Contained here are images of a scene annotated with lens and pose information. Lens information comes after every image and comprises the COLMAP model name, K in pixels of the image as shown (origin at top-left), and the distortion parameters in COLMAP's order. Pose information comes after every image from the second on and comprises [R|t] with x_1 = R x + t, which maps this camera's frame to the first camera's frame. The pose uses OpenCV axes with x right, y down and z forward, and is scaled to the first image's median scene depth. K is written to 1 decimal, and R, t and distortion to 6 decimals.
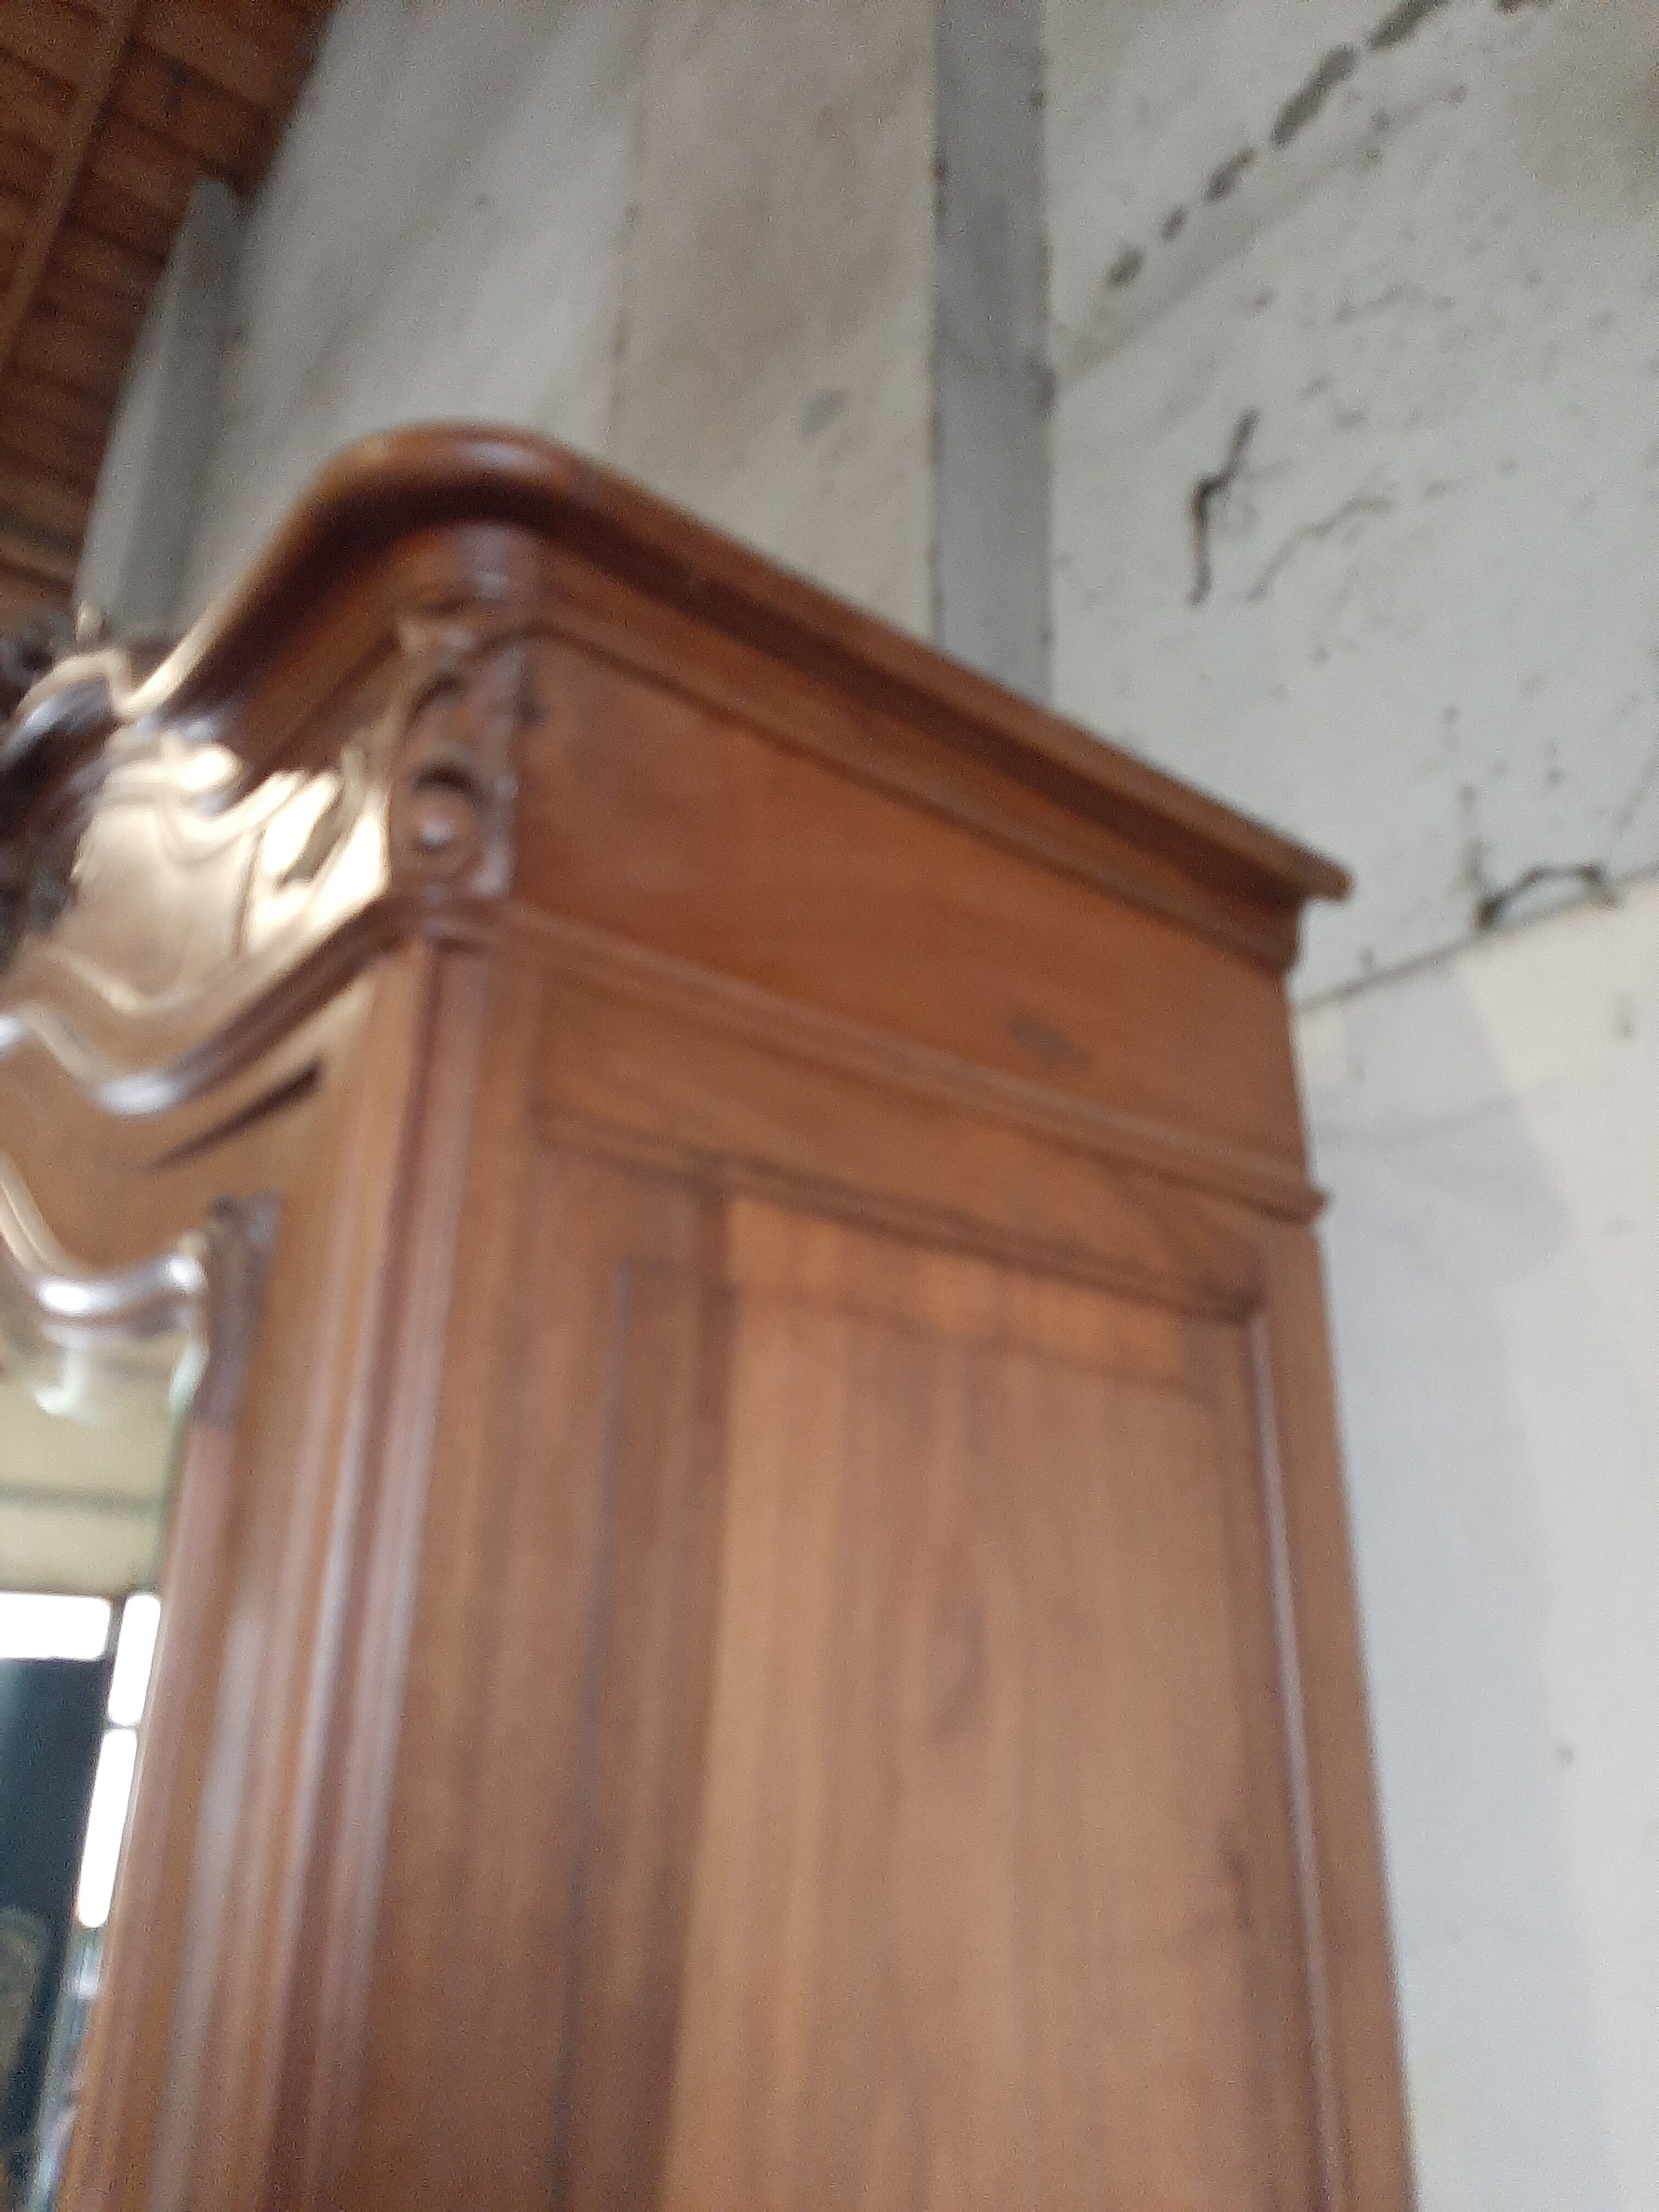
lens RADIAL K [[1697.3, 0, 827.4], [0, 1697.3, 1011.8], [0, 0, 1]] dist [0.078540, -0.001900]
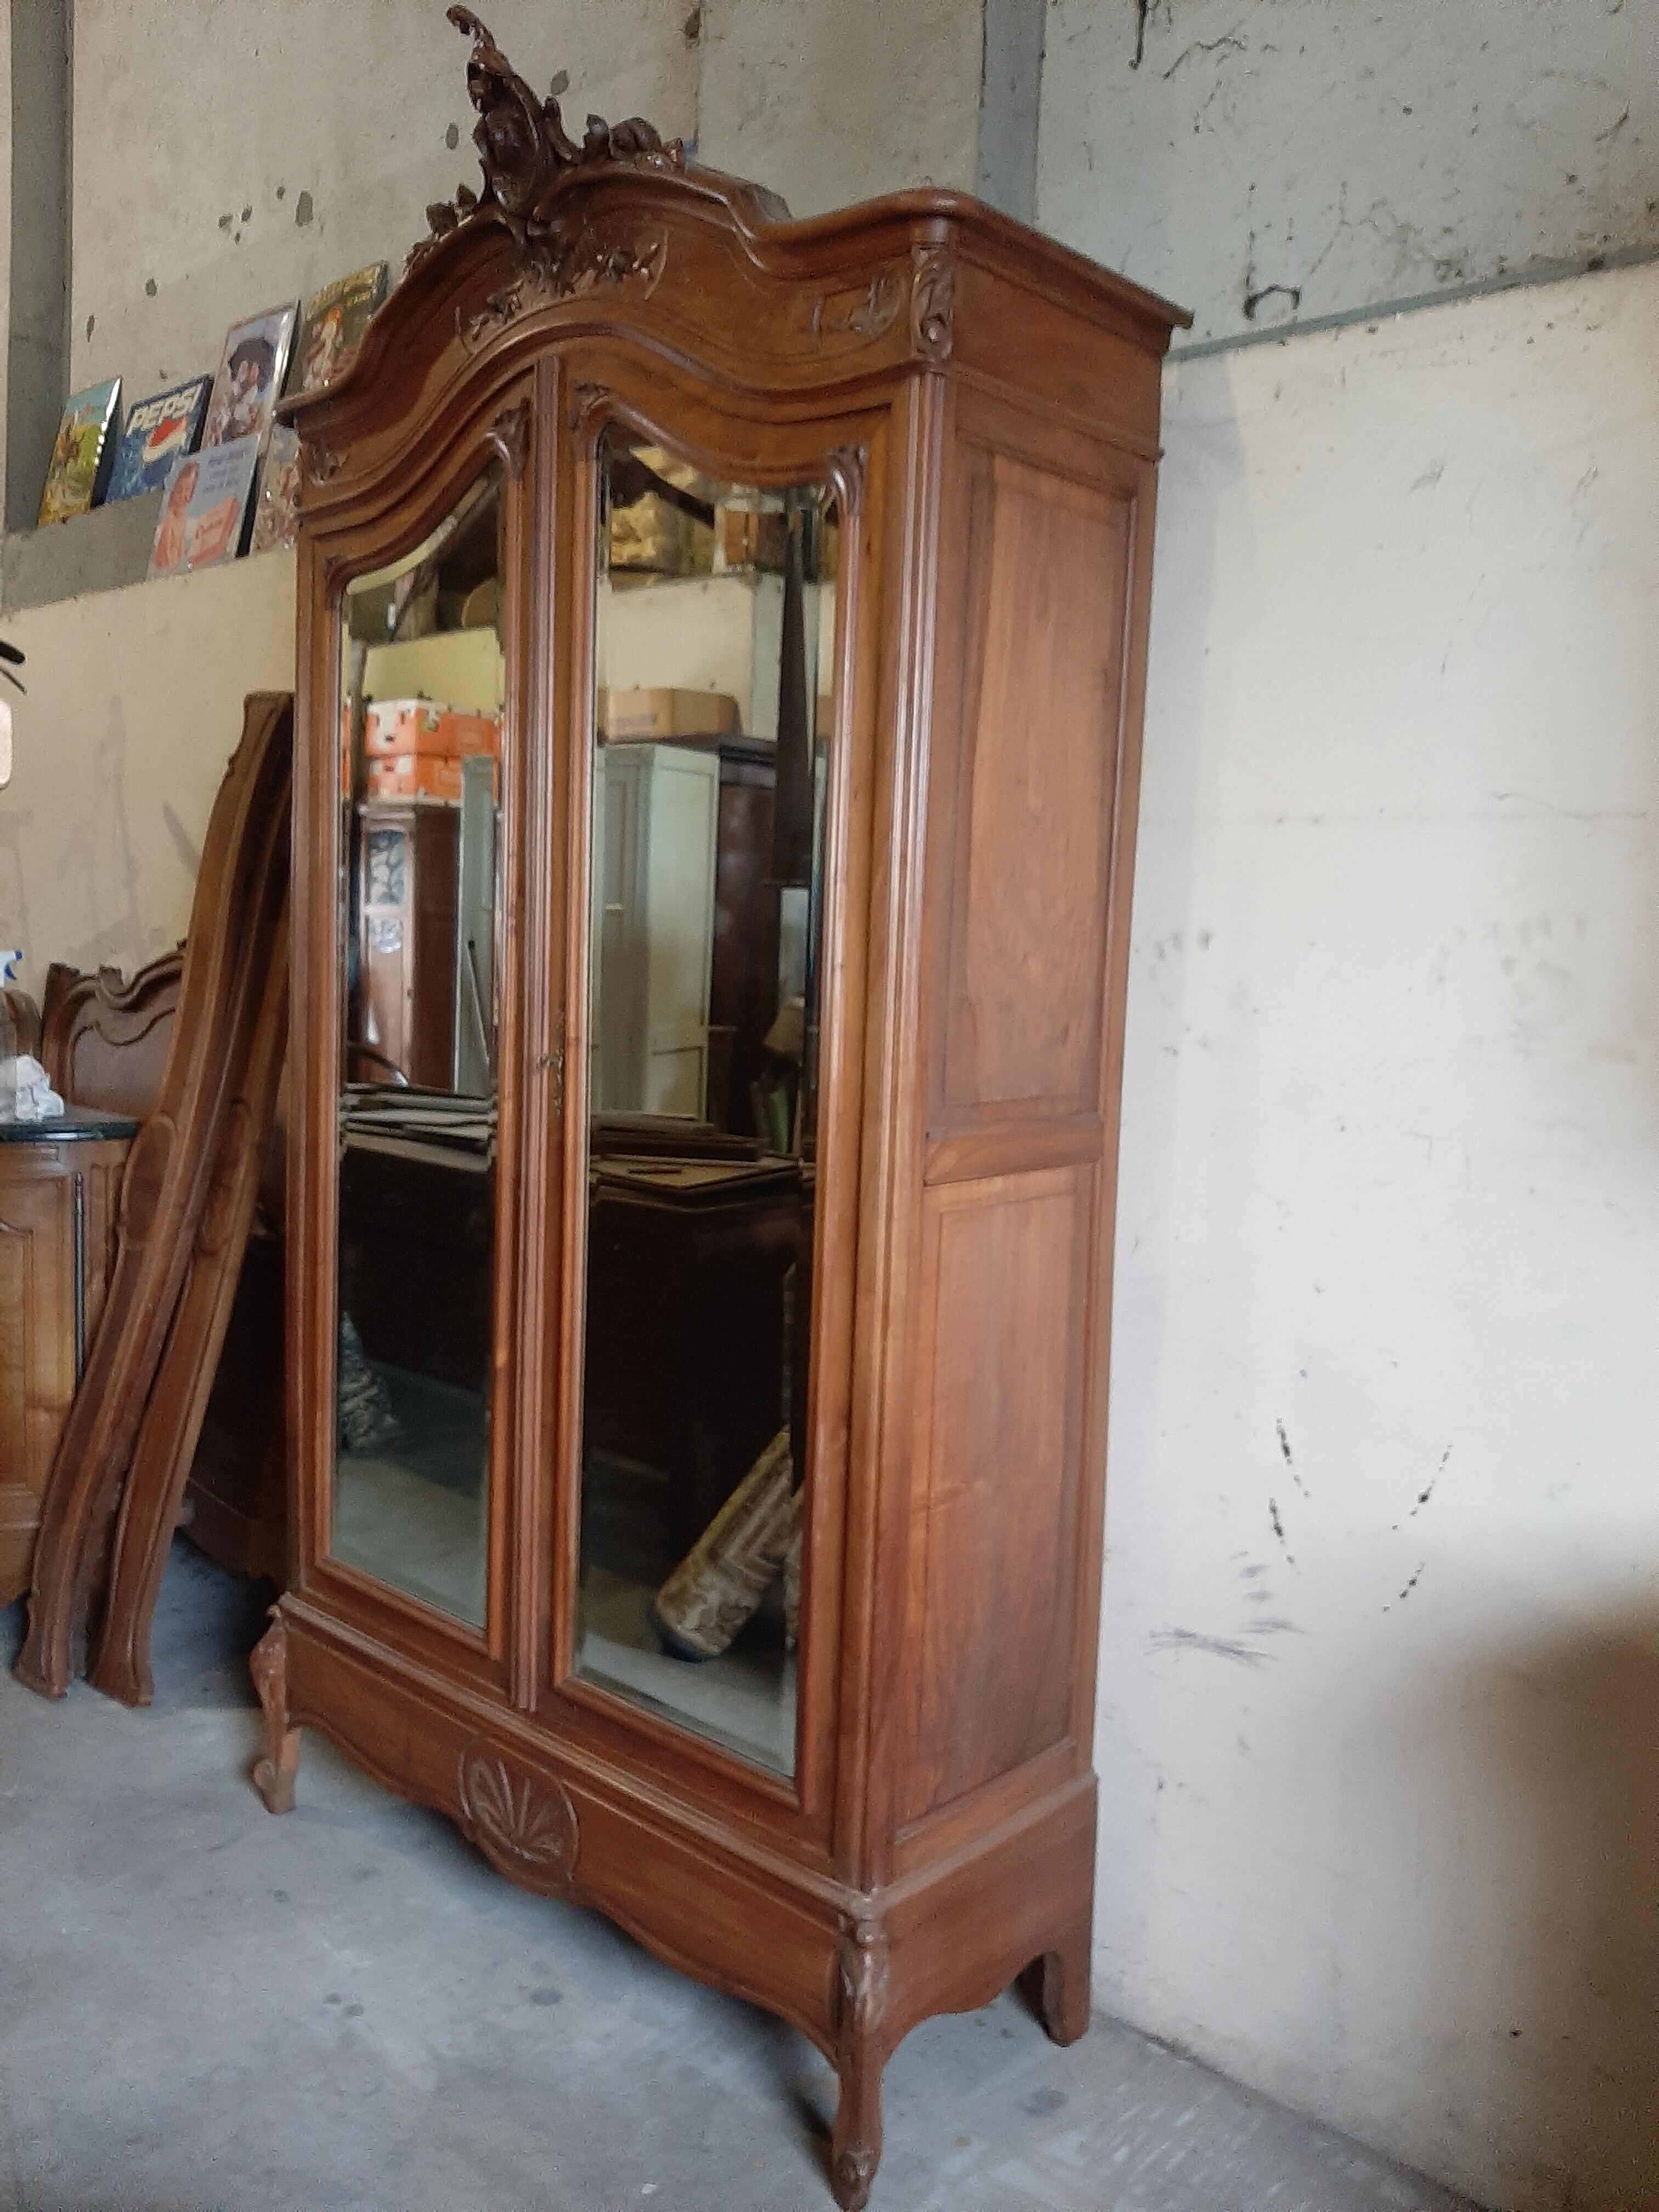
lens RADIAL K [[1776.6, 0, 855.1], [0, 1776.6, 1100.5], [0, 0, 1]] dist [0.008542, -0.014134]
pose [[0.985672, -0.005156, 0.168595, -0.735509], [-0.079619, 0.866950, 0.491994, -0.384116], [-0.148701, -0.498368, 0.854118, -2.020732]]
